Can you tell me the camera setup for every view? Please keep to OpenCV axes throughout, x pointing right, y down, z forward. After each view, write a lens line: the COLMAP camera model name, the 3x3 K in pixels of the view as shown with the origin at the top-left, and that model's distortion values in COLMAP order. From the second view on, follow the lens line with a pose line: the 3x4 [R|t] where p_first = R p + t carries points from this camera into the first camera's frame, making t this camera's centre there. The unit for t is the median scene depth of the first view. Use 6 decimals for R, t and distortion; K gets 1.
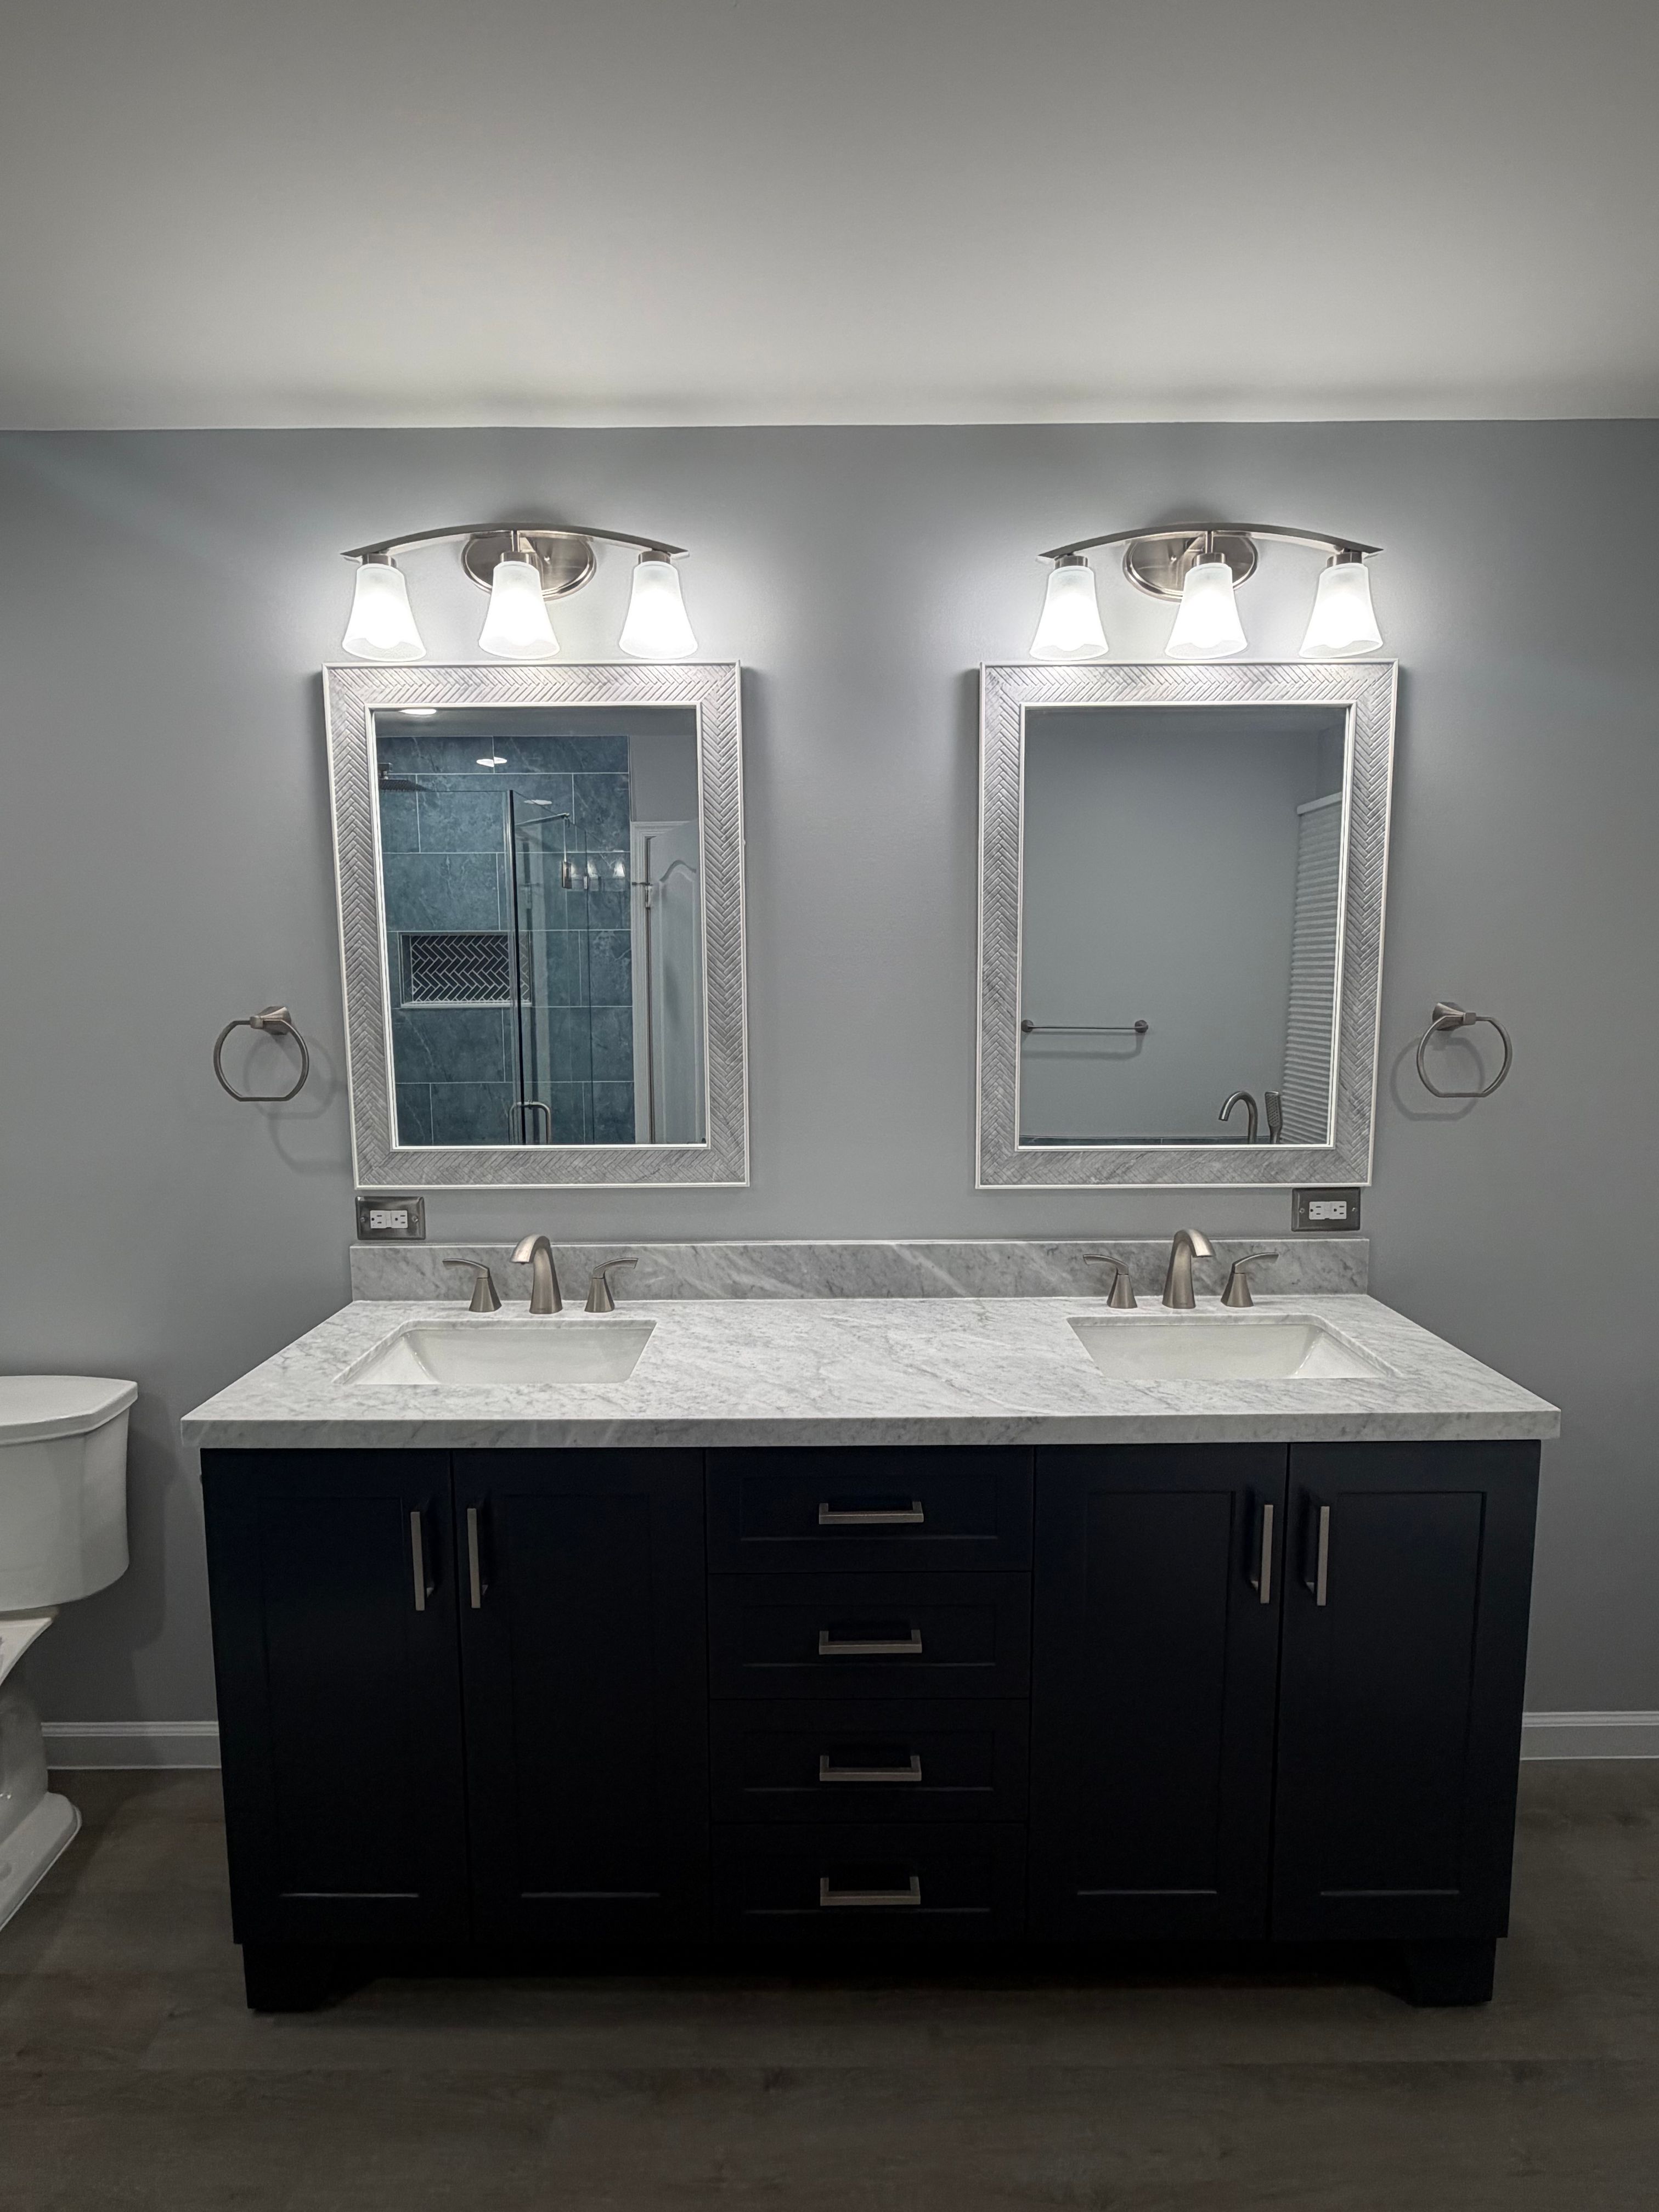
lens RADIAL K [[1111.8, 0, 837.3], [0, 1111.8, 1097.9], [0, 0, 1]] dist [0.000729, -0.000177]
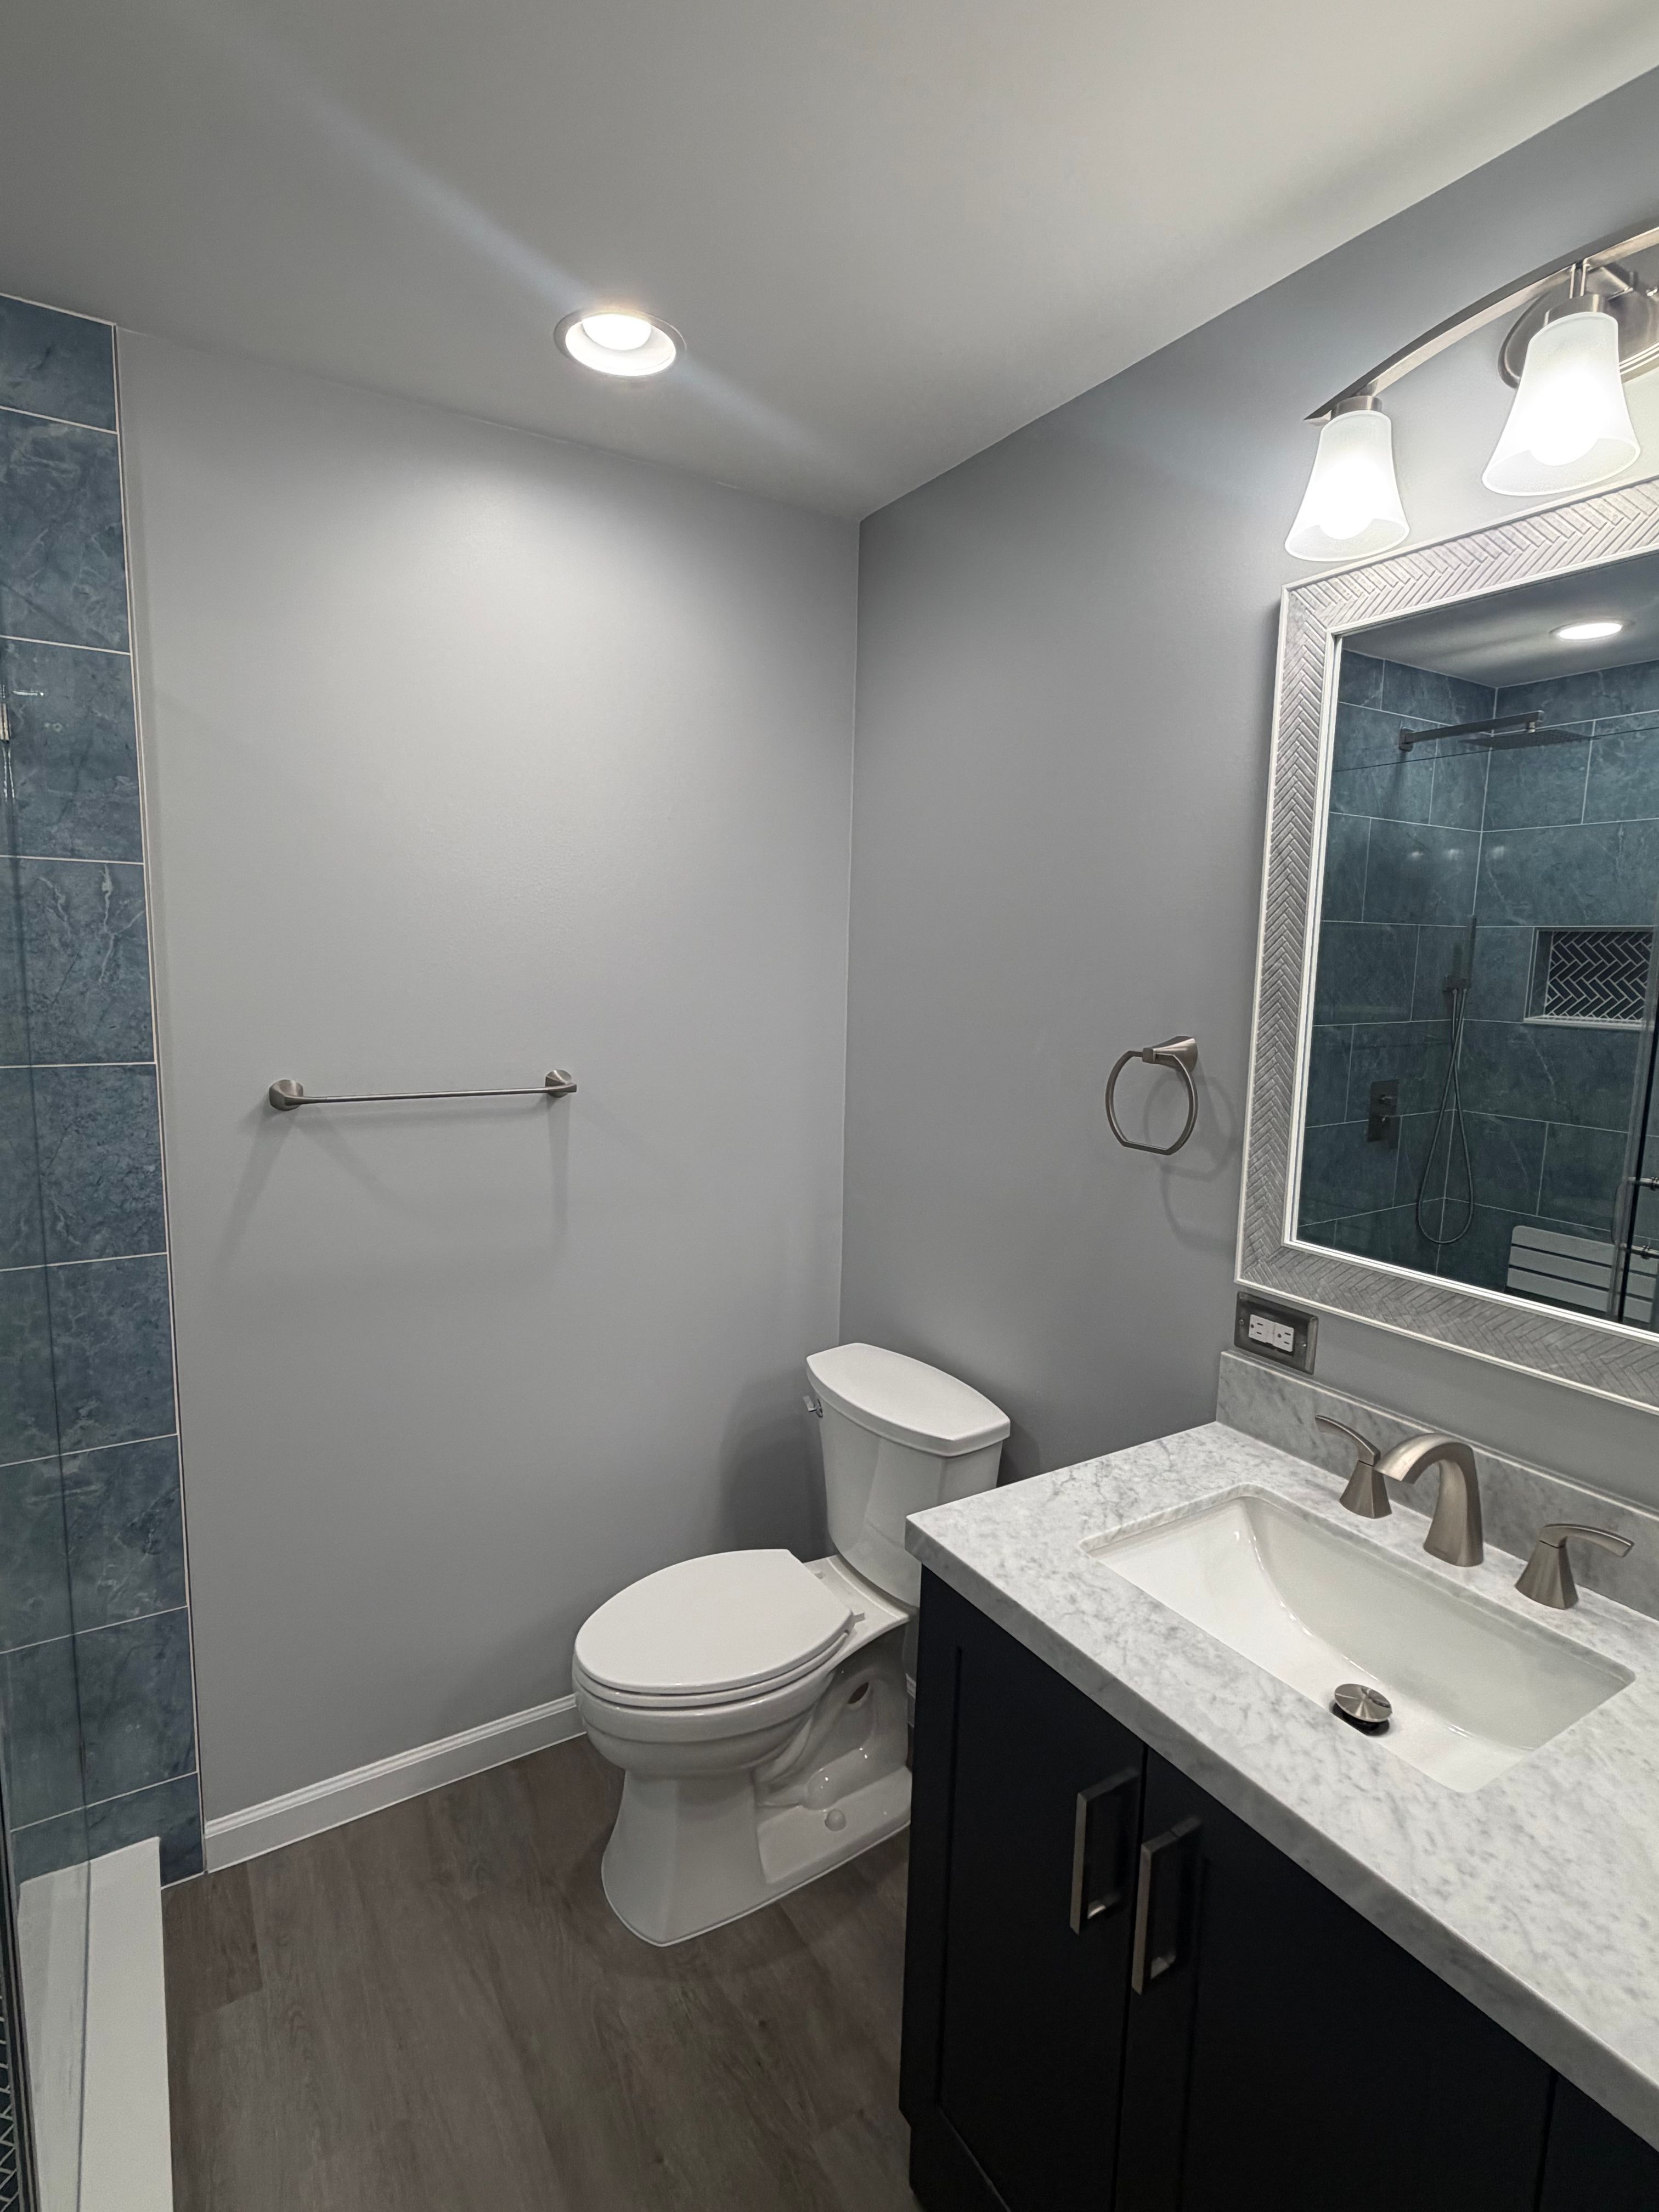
lens RADIAL K [[1111.8, 0, 826.9], [0, 1111.8, 1101.6], [0, 0, 1]] dist [0.000729, -0.000177]
pose [[0.523724, 0.133953, -0.841291, 0.047485], [-0.118516, 0.989413, 0.083758, -0.072671], [0.843604, 0.055840, 0.534055, 0.352206]]
